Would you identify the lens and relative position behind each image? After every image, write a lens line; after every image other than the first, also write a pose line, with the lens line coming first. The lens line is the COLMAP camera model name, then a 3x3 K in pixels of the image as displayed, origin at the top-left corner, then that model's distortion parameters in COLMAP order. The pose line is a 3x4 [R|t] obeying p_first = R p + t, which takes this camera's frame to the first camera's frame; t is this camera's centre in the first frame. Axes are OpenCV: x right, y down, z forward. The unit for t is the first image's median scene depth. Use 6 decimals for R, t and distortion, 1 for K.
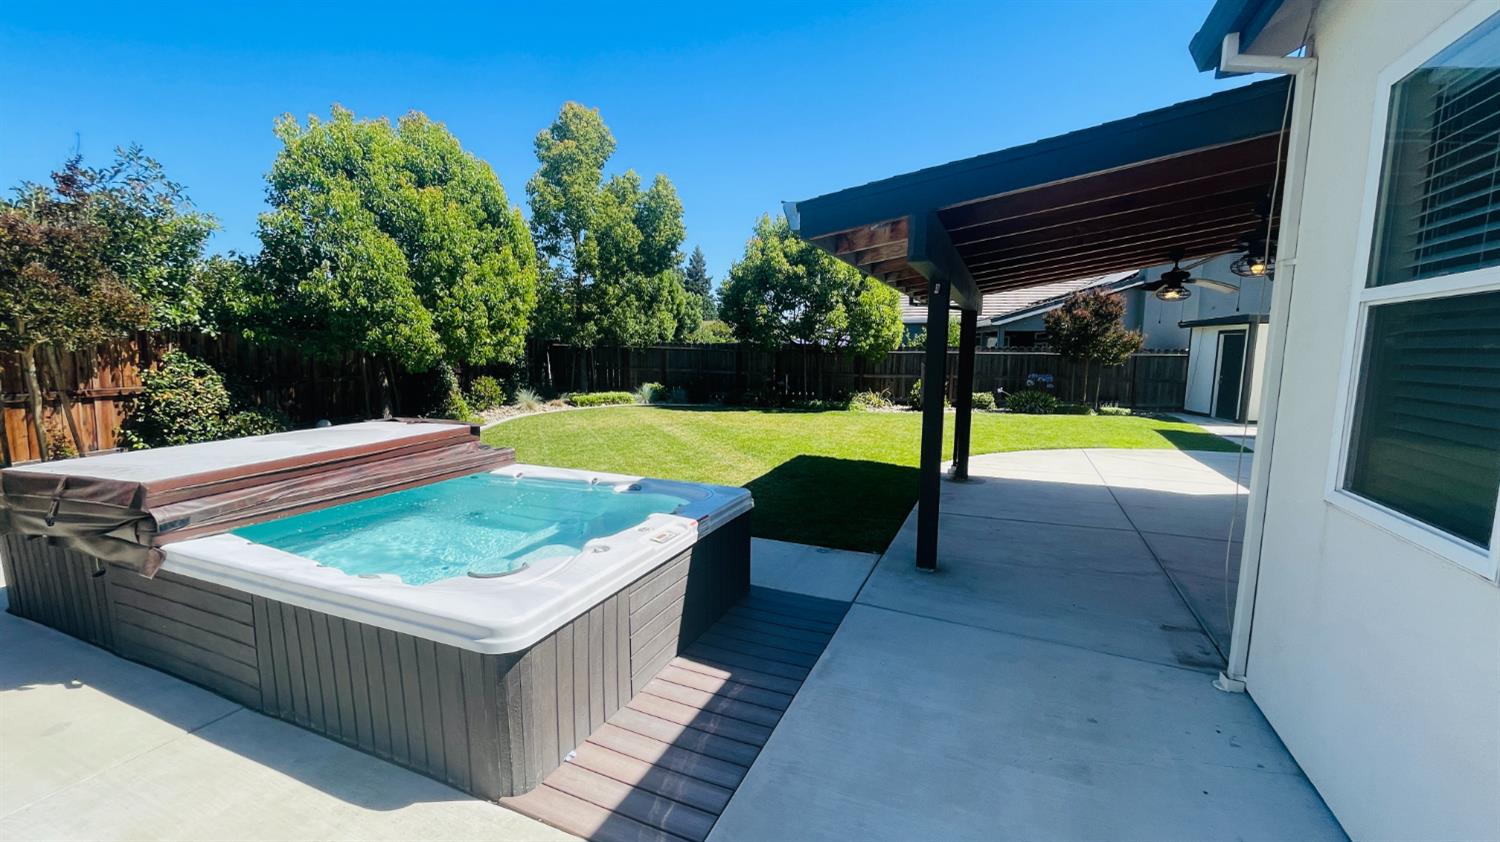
lens RADIAL K [[614.3, 0, 742.8], [0, 614.3, 421.8], [0, 0, 1]] dist [-0.003380, -0.000897]
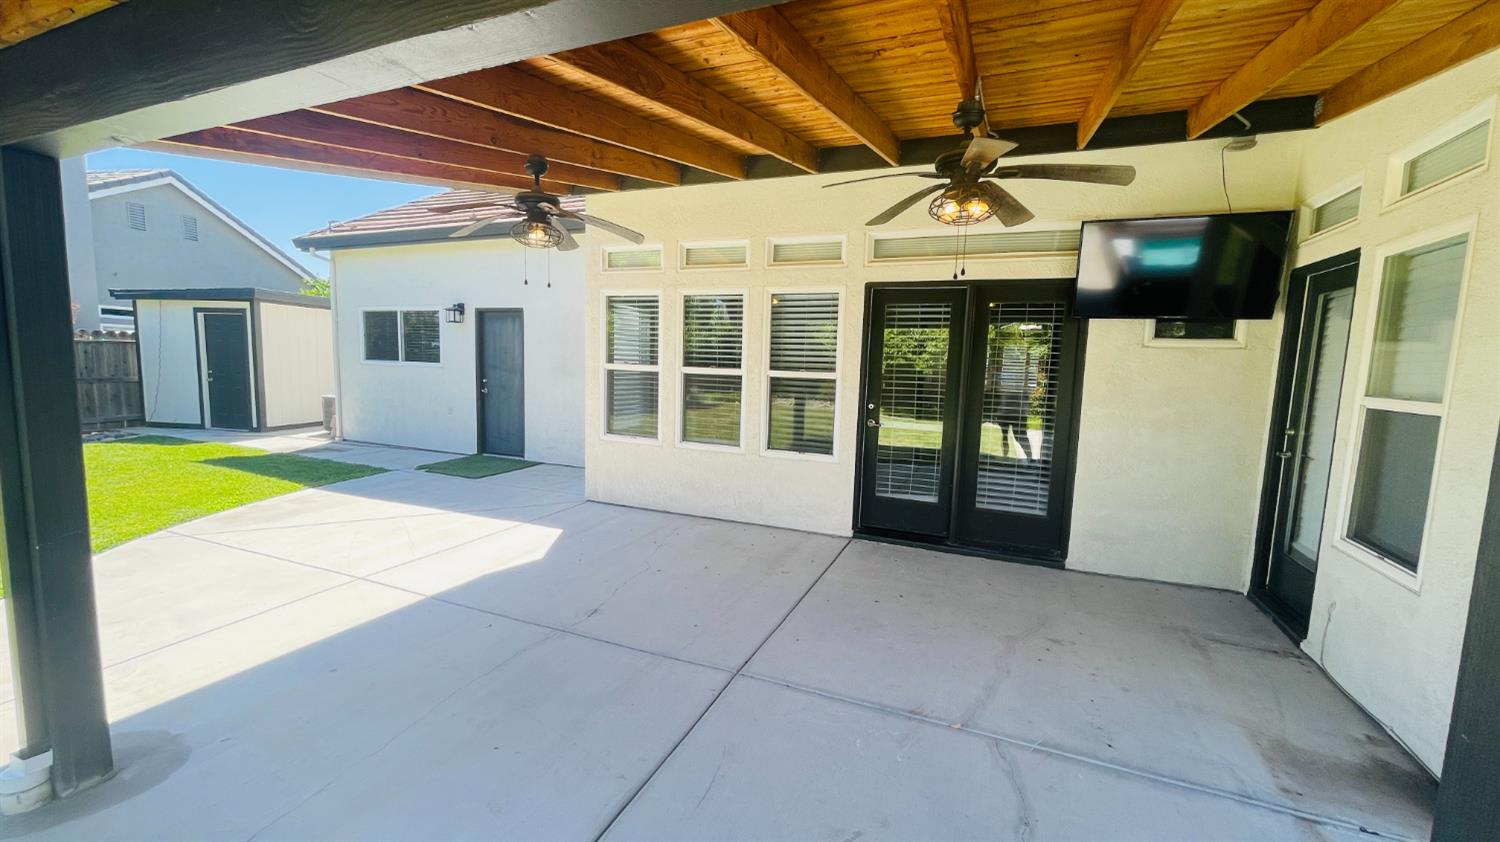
lens RADIAL K [[614.3, 0, 742.0], [0, 614.3, 422.9], [0, 0, 1]] dist [-0.003380, -0.000897]
pose [[0.003336, -0.118889, 0.992902, 0.054079], [0.095584, 0.988399, 0.118029, -0.041283], [-0.995416, 0.094512, 0.014661, 0.389386]]
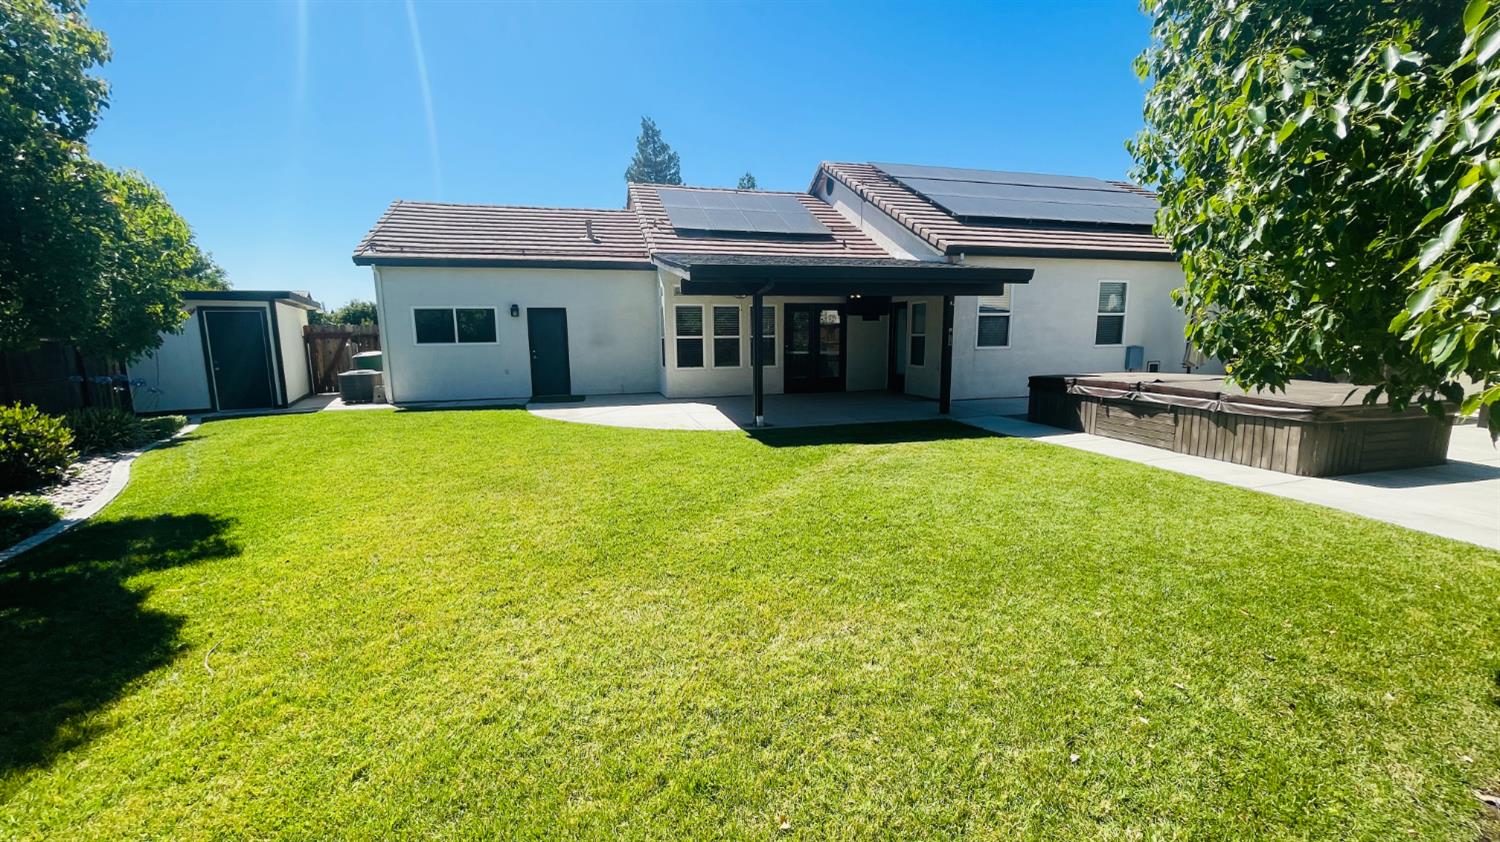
lens RADIAL K [[614.3, 0, 757.1], [0, 614.3, 426.9], [0, 0, 1]] dist [-0.003380, -0.000897]
pose [[-0.630060, -0.126065, 0.766245, -0.372084], [0.098194, 0.965880, 0.239652, -0.124186], [-0.770313, 0.226236, -0.596184, 1.016227]]
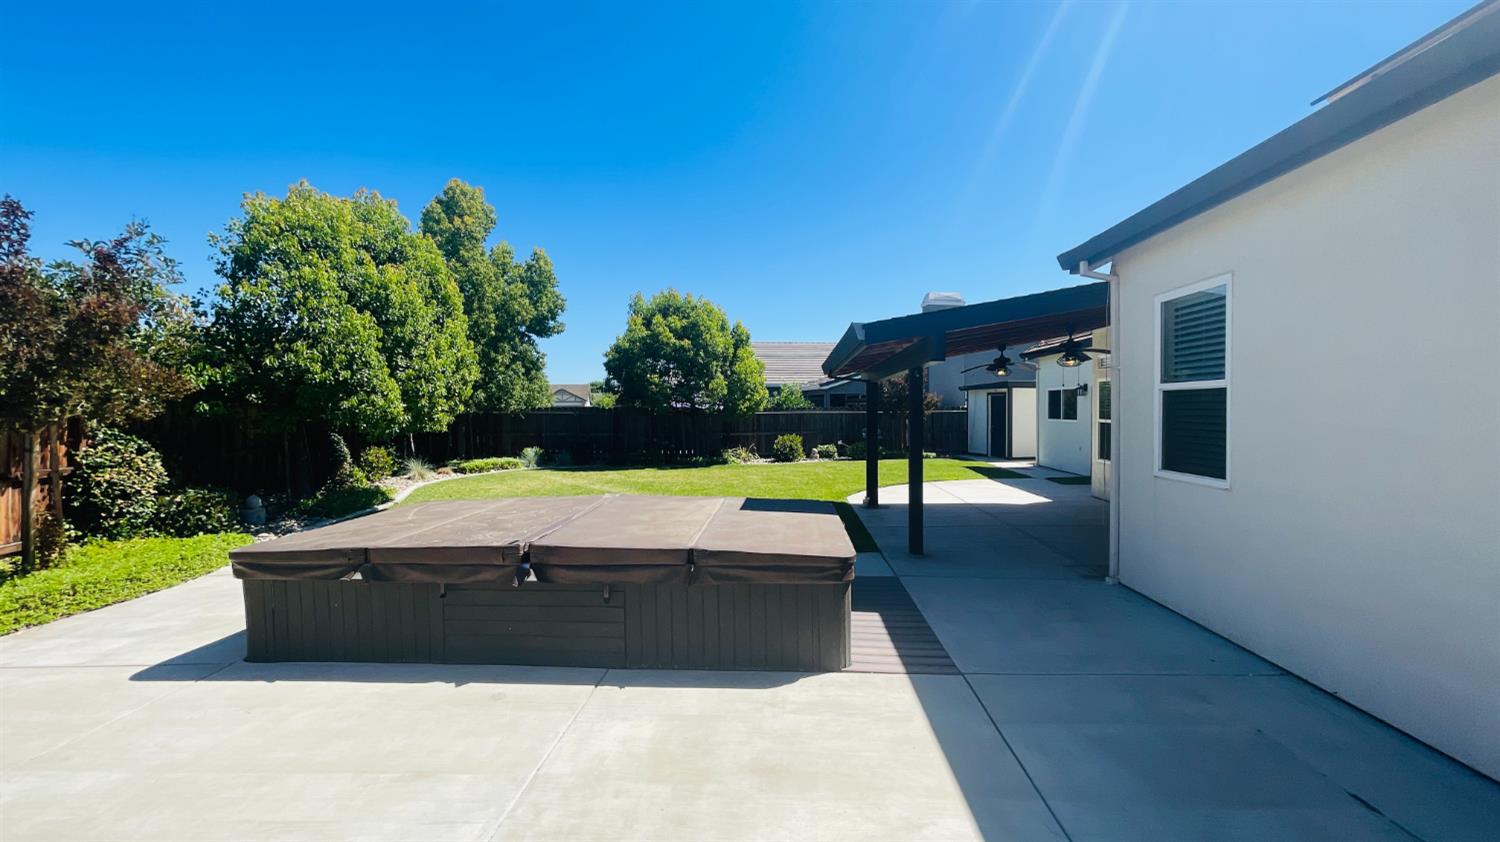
lens RADIAL K [[614.3, 0, 749.3], [0, 614.3, 414.4], [0, 0, 1]] dist [-0.003380, -0.000897]
pose [[0.941136, -0.019997, 0.337437, -0.196061], [0.057467, 0.993182, -0.101424, 0.007908], [-0.333108, 0.114845, 0.935868, -0.103935]]
